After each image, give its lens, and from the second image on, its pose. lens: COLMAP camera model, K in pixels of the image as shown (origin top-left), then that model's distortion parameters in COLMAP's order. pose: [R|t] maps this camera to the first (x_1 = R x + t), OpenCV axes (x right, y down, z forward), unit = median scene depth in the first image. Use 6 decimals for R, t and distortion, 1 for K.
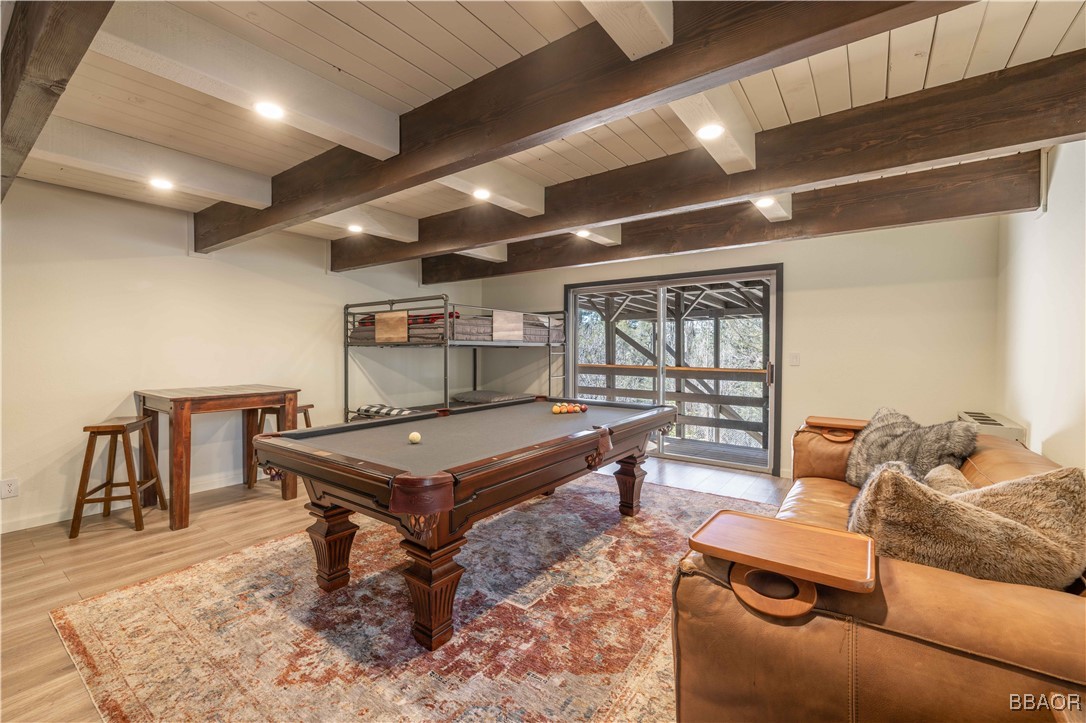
lens RADIAL K [[454.0, 0, 537.9], [0, 454.0, 354.7], [0, 0, 1]] dist [-0.000739, -0.000101]
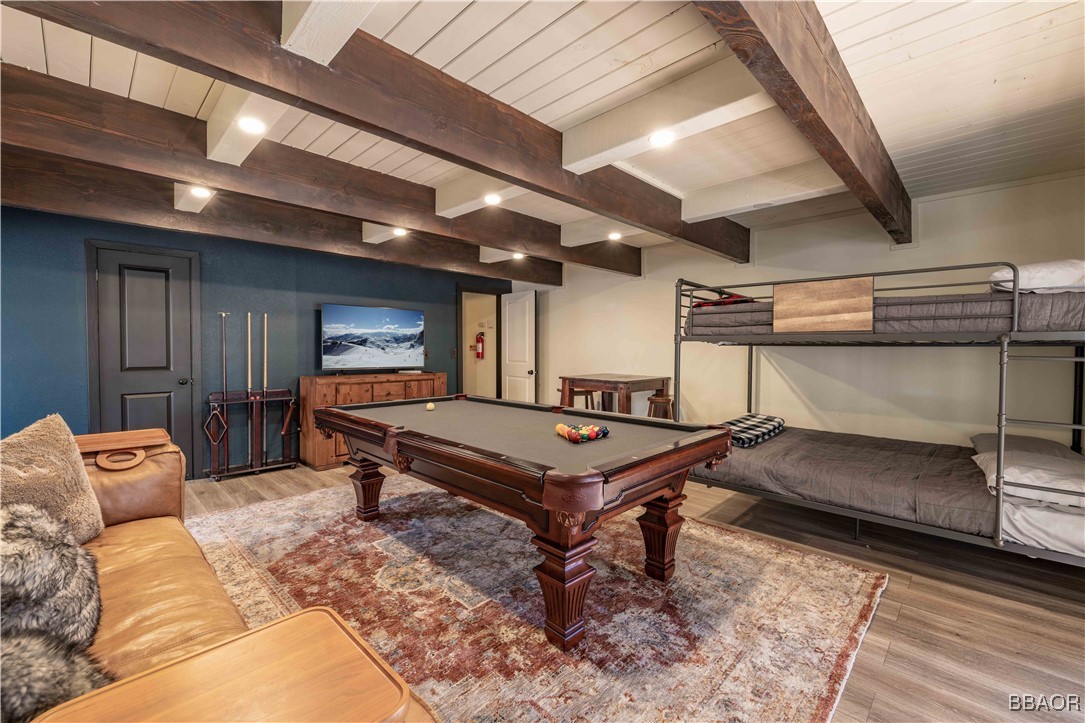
lens RADIAL K [[453.6, 0, 537.4], [0, 453.6, 354.7], [0, 0, 1]] dist [-0.000739, -0.000101]
pose [[-0.145041, 0.013474, -0.989334, 0.909914], [-0.019463, 0.999675, 0.016468, -0.009758], [0.989234, 0.021644, -0.144732, 1.263240]]
